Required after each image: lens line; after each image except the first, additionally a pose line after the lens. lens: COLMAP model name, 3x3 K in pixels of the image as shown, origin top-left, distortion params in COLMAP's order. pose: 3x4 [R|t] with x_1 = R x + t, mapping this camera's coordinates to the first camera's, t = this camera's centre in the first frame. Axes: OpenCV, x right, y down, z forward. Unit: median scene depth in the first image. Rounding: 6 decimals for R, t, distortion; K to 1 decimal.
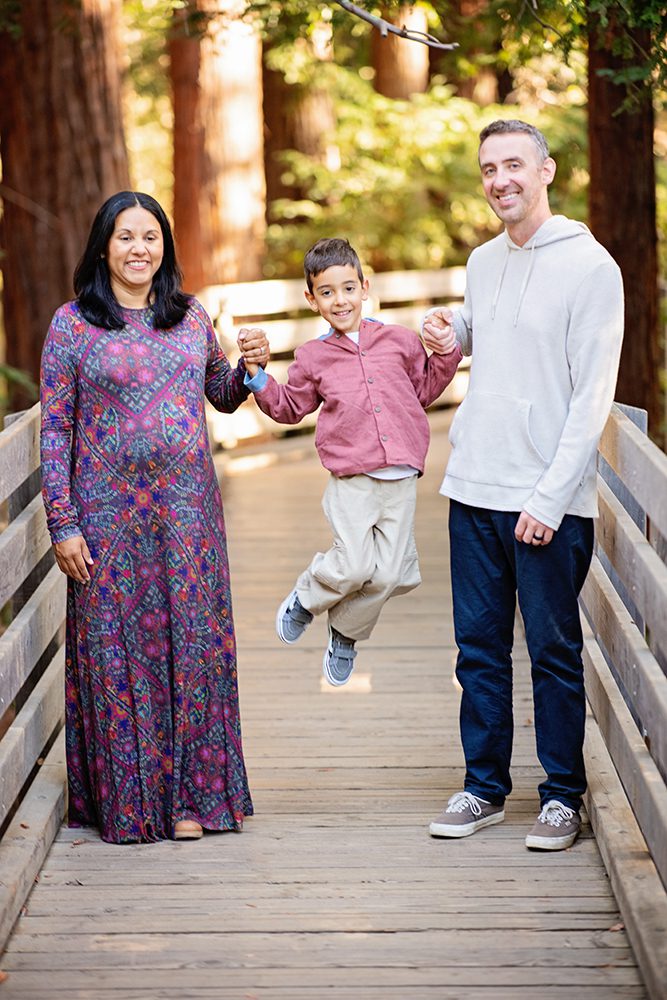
lens RADIAL K [[3086.8, 0, 333.9], [0, 3086.8, 521.8], [0, 0, 1]] dist [0.223581, 2.622413]
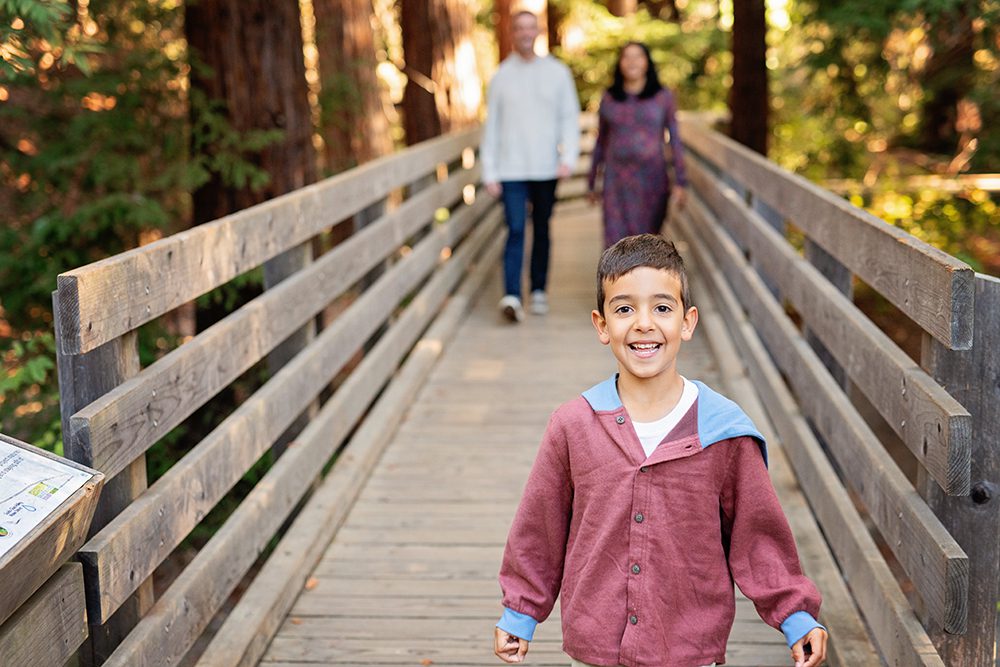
lens RADIAL K [[1473.0, 0, 500.0], [0, 1473.0, 333.5], [0, 0, 1]] dist [0.023411, 0.009994]
pose [[0.998126, 0.001296, -0.061177, 0.008418], [0.002062, 0.998495, 0.054804, 0.003541], [0.061156, -0.054828, 0.996621, 0.280558]]
